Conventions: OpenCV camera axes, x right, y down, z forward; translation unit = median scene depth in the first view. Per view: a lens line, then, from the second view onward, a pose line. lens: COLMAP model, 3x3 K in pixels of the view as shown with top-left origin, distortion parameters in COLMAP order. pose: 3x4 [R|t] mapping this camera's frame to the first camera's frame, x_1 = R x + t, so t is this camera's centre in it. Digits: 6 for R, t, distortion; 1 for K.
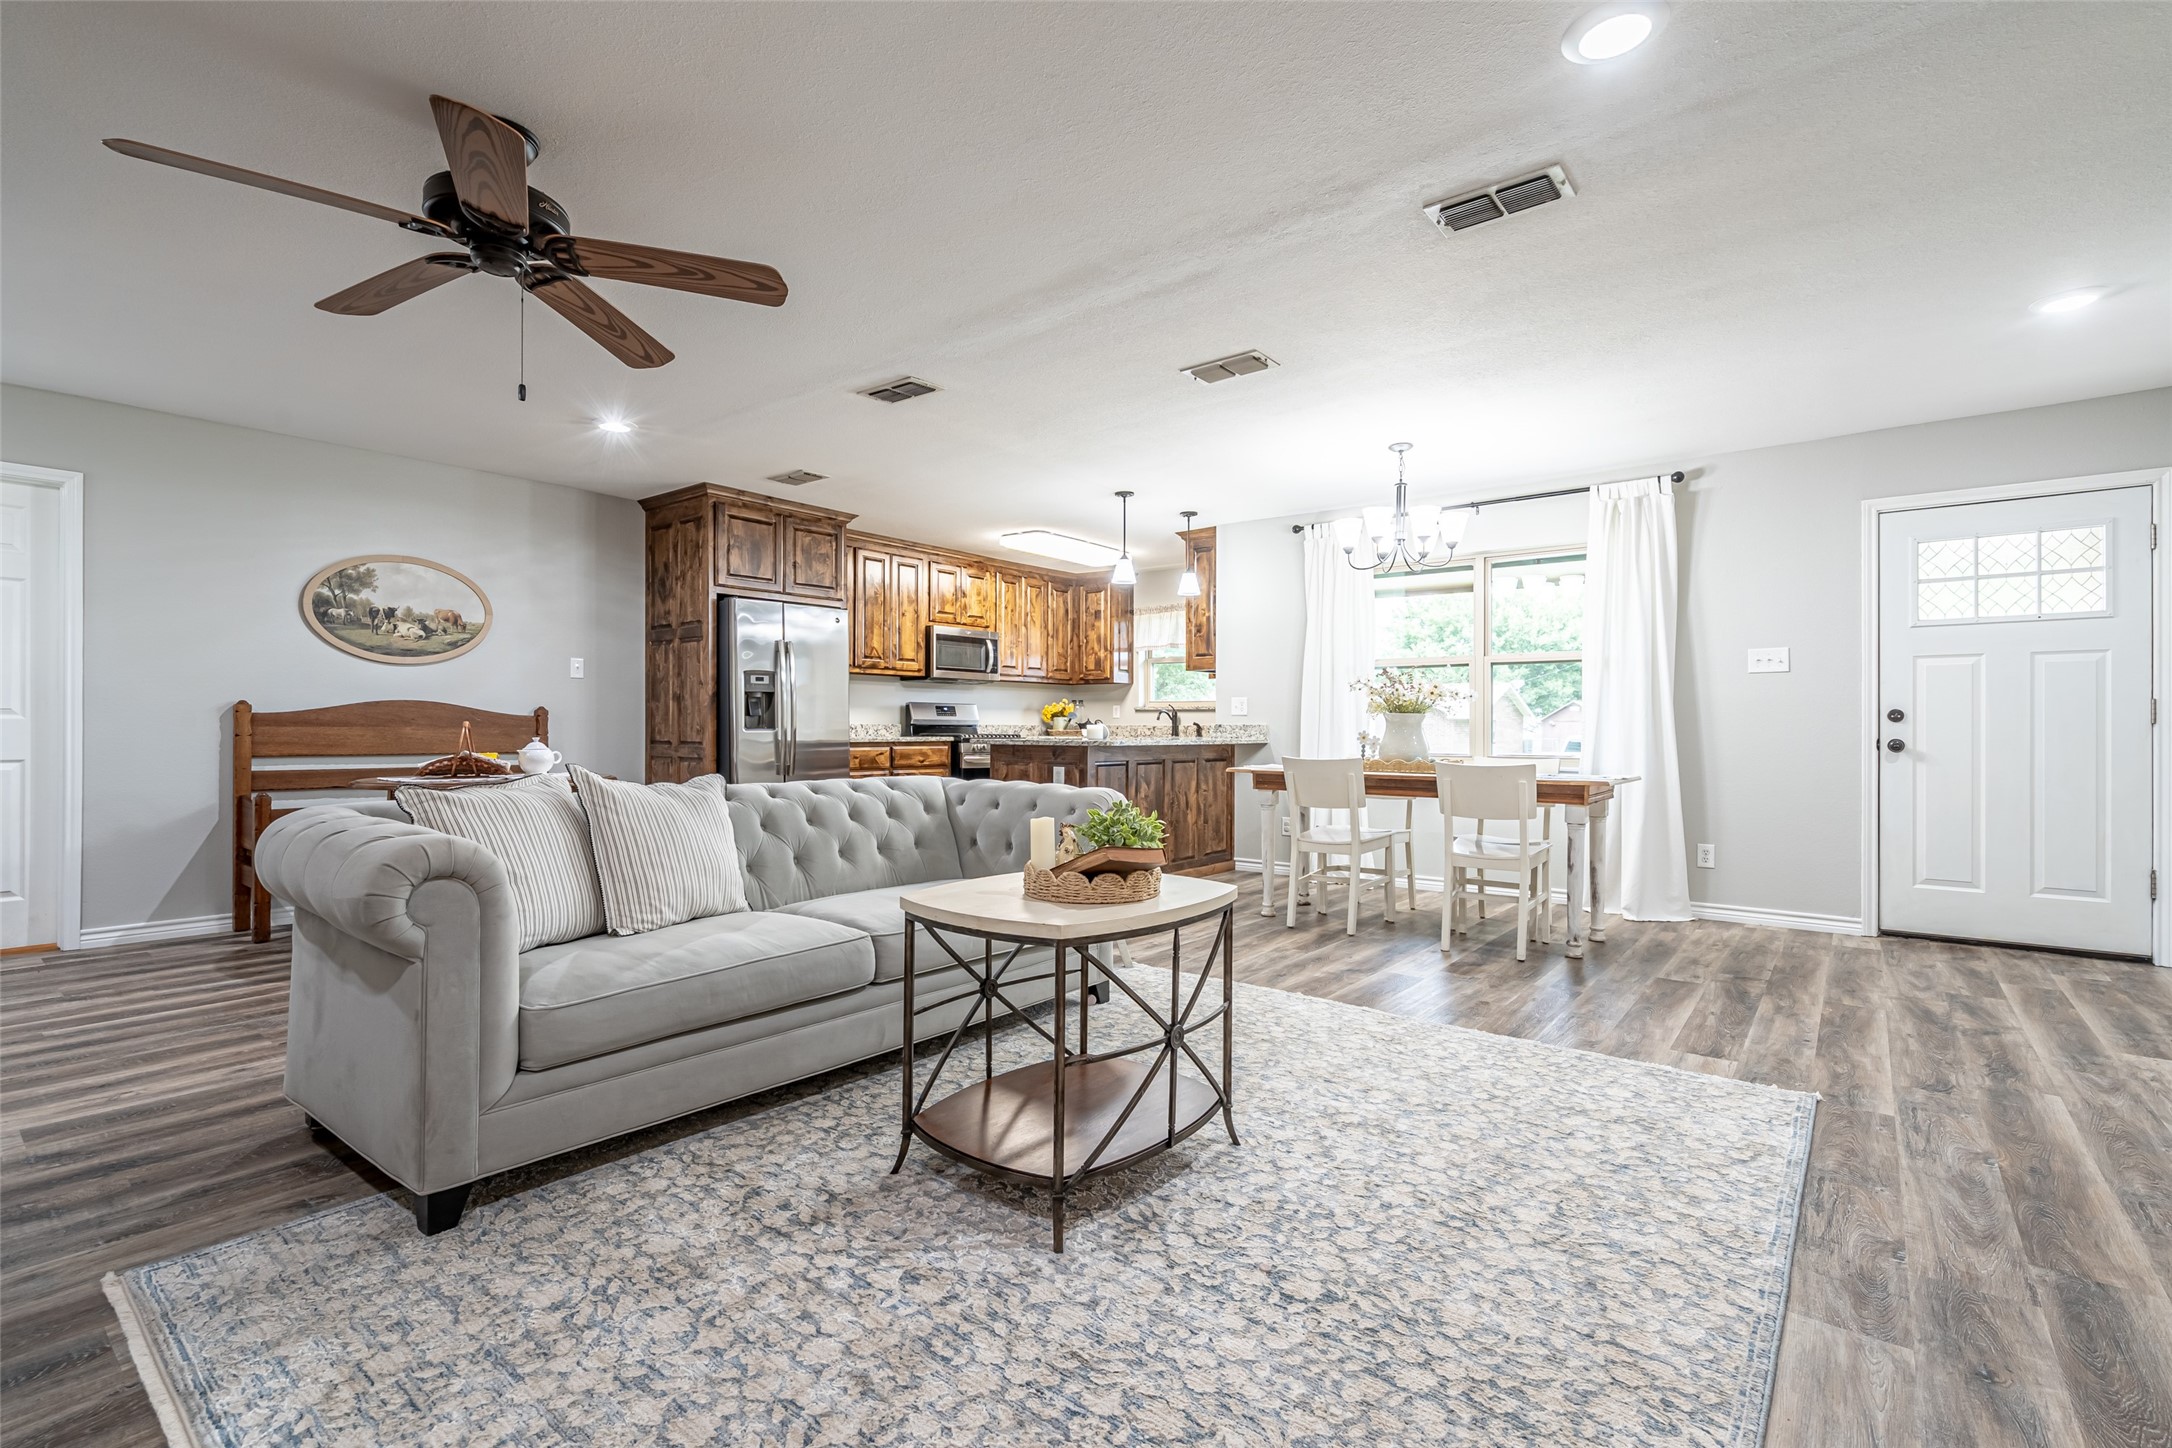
lens RADIAL K [[995.3, 0, 1123.8], [0, 995.3, 731.3], [0, 0, 1]] dist [-0.024016, 0.010935]
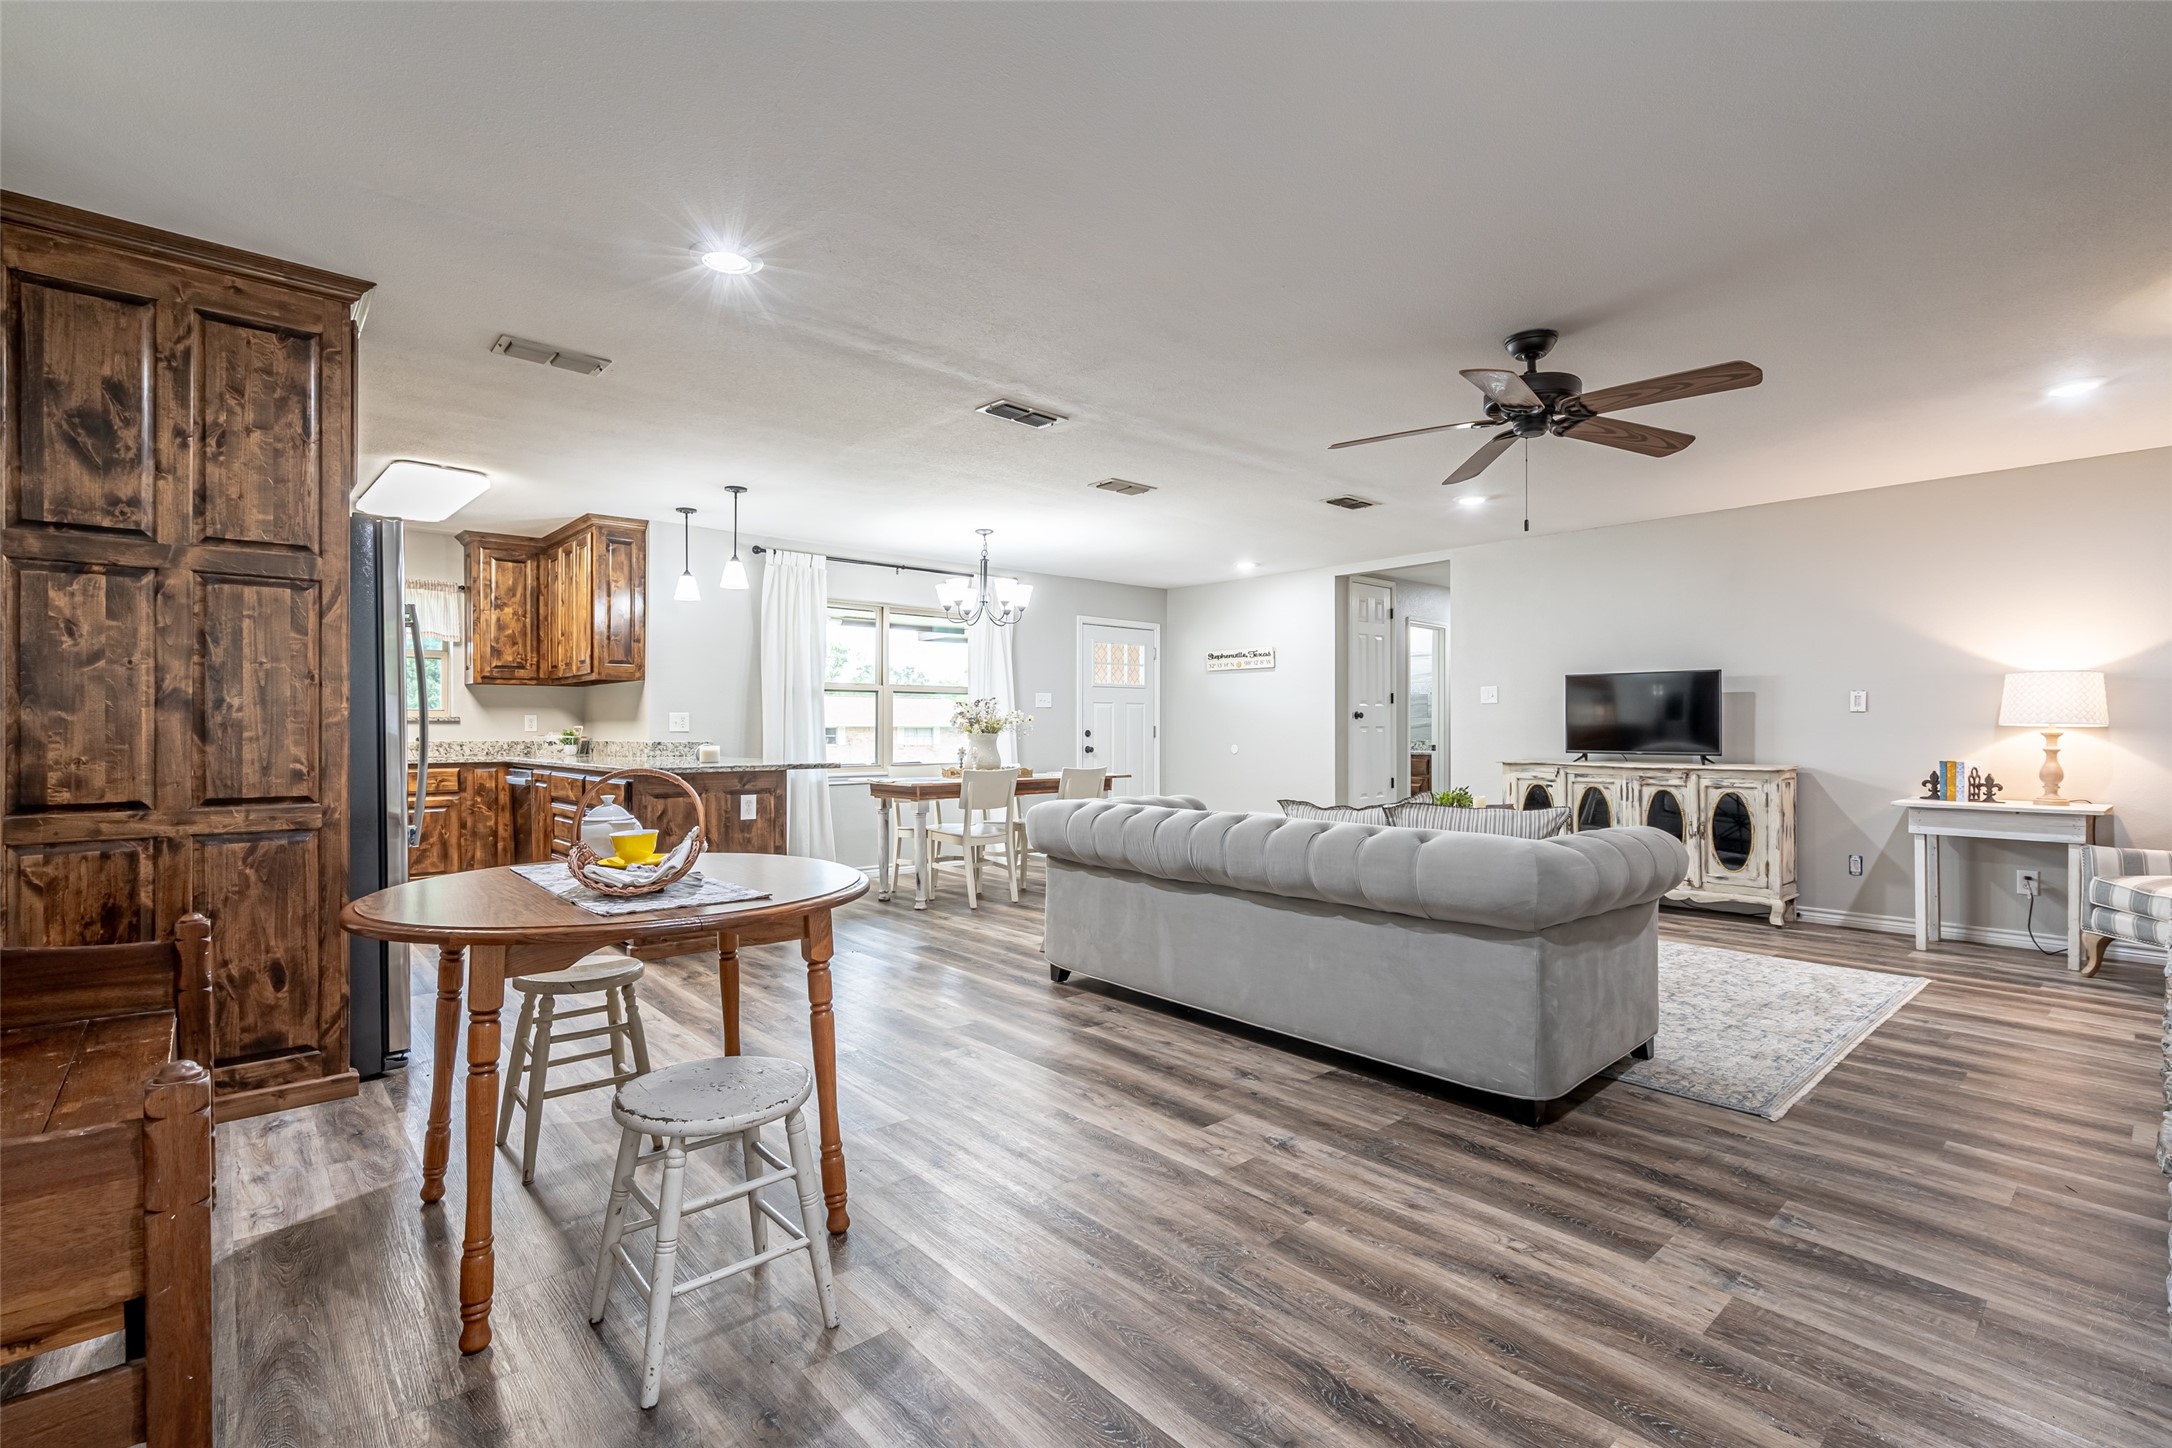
lens RADIAL K [[995.3, 0, 1110.5], [0, 995.3, 719.0], [0, 0, 1]] dist [-0.024016, 0.010935]
pose [[0.175568, 0.007051, 0.984442, -0.820227], [0.005204, 0.999954, -0.008090, -0.020803], [-0.984454, 0.006544, 0.175523, 0.521716]]
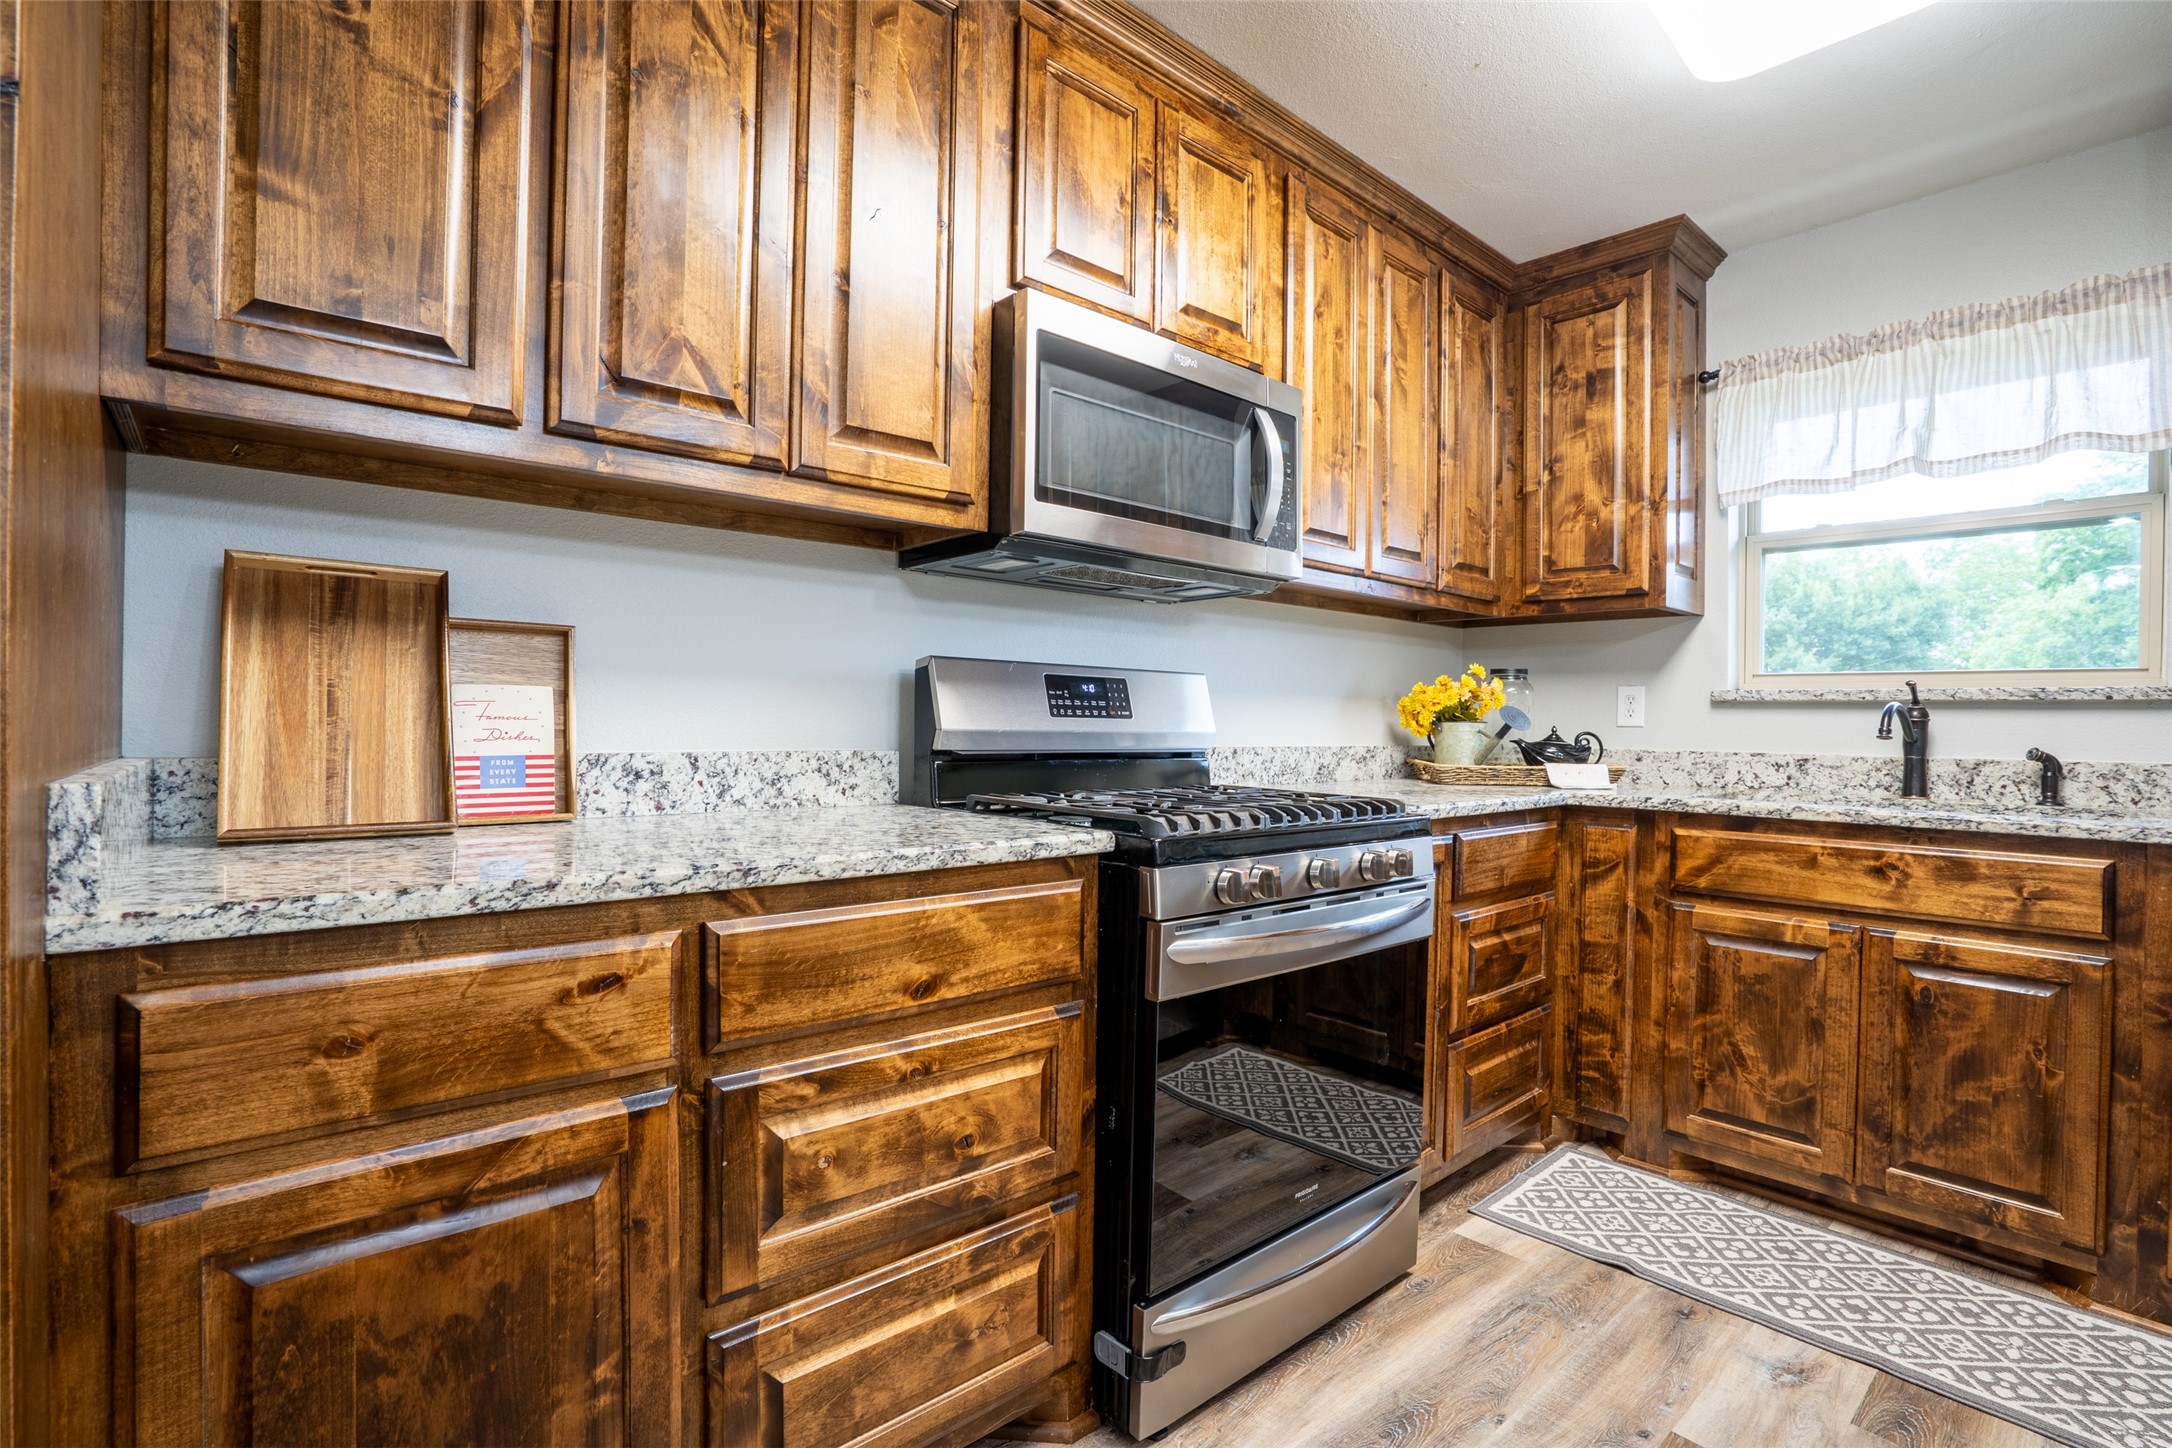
lens RADIAL K [[995.3, 0, 1127.5], [0, 995.3, 724.3], [0, 0, 1]] dist [-0.024016, 0.010935]
pose [[0.983780, 0.009780, -0.179114, -0.169960], [-0.010057, 0.999949, -0.000639, -0.018624], [0.179099, 0.002430, 0.983828, 1.020120]]
